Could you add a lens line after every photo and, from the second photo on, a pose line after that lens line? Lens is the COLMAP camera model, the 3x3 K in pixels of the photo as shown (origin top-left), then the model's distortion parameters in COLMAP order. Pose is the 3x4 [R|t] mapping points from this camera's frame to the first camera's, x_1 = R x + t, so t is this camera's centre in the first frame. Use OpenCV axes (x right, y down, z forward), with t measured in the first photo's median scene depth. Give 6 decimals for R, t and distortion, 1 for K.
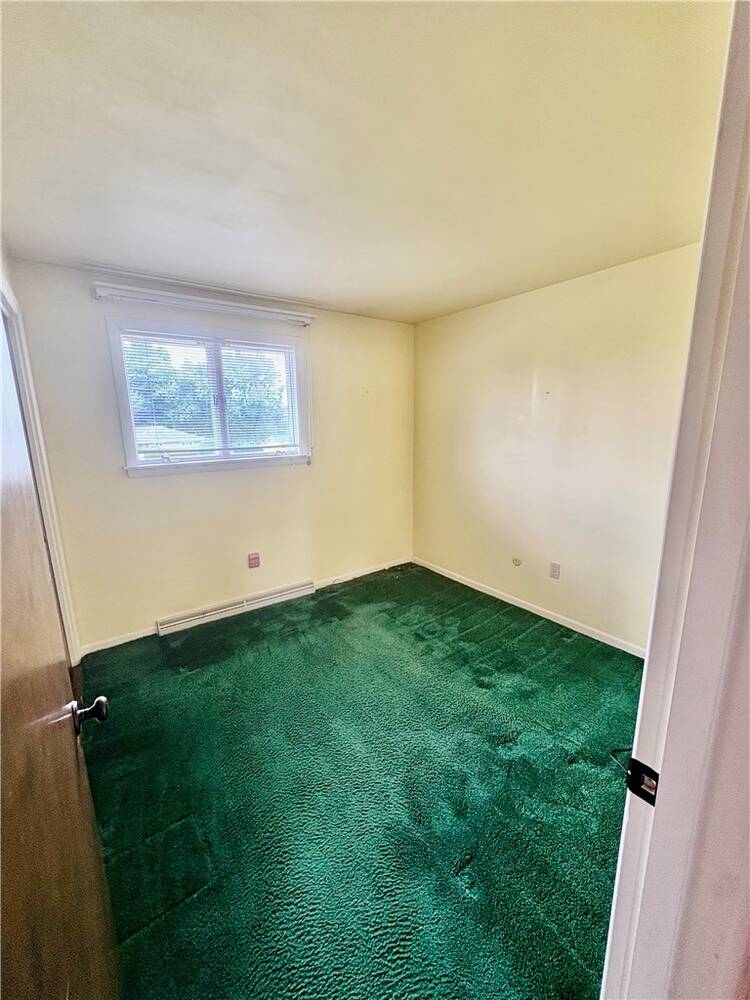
lens RADIAL K [[398.7, 0, 375.6], [0, 398.7, 500.9], [0, 0, 1]] dist [-0.000502, 0.000613]
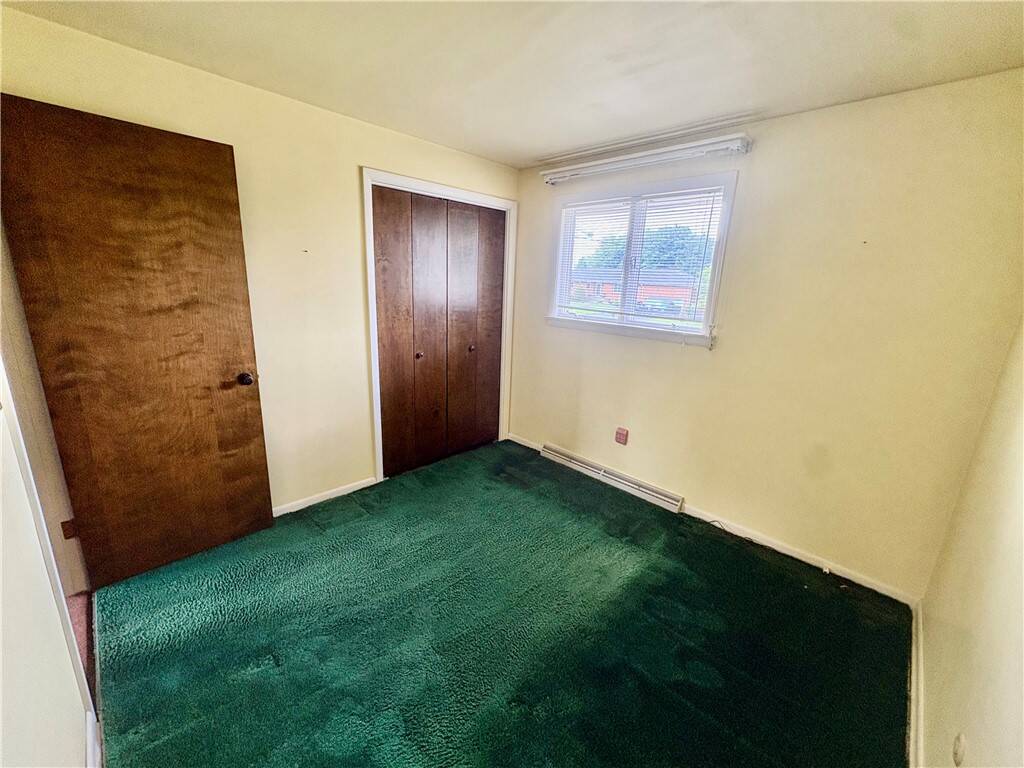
lens RADIAL K [[408.3, 0, 511.8], [0, 408.3, 382.1], [0, 0, 1]] dist [-0.000502, 0.000613]
pose [[0.153580, 0.249662, -0.956076, 0.556621], [-0.243640, 0.947251, 0.208220, -0.109569], [0.957629, 0.200960, 0.206306, 0.555527]]
